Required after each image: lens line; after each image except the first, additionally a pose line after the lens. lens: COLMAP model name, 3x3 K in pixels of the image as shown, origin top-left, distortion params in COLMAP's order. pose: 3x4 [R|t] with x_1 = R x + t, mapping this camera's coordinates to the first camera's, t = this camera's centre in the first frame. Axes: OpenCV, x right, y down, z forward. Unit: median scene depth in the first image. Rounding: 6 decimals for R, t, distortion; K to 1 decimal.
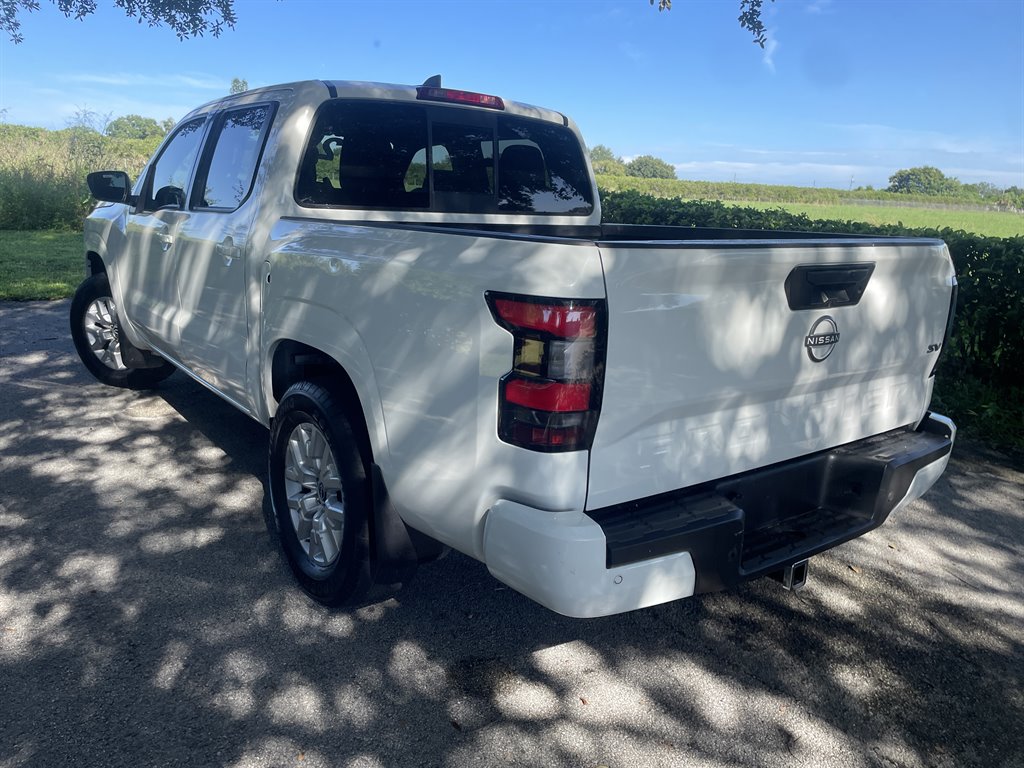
lens RADIAL K [[782.3, 0, 508.4], [0, 782.3, 388.2], [0, 0, 1]] dist [0.036383, -0.046879]
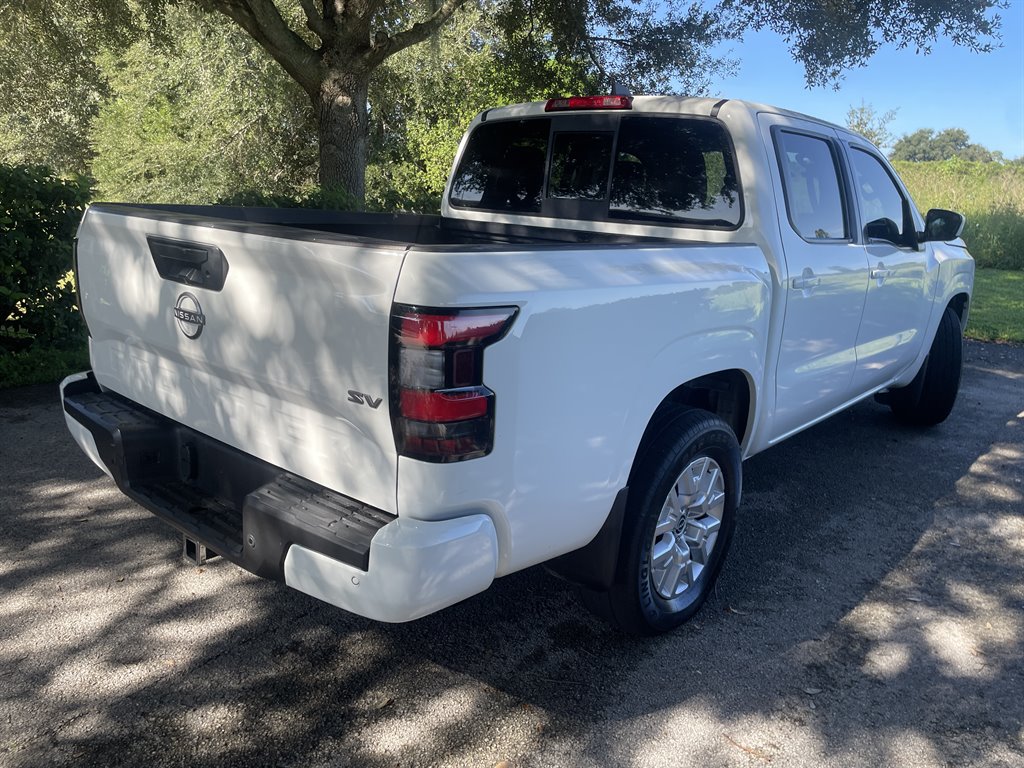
lens RADIAL K [[782.3, 0, 507.5], [0, 782.3, 383.7], [0, 0, 1]] dist [0.036383, -0.046879]
pose [[0.212621, 0.209086, -0.954503, 1.364867], [-0.272696, 0.950724, 0.147514, -0.223384], [0.938312, 0.228925, 0.259161, 1.063875]]
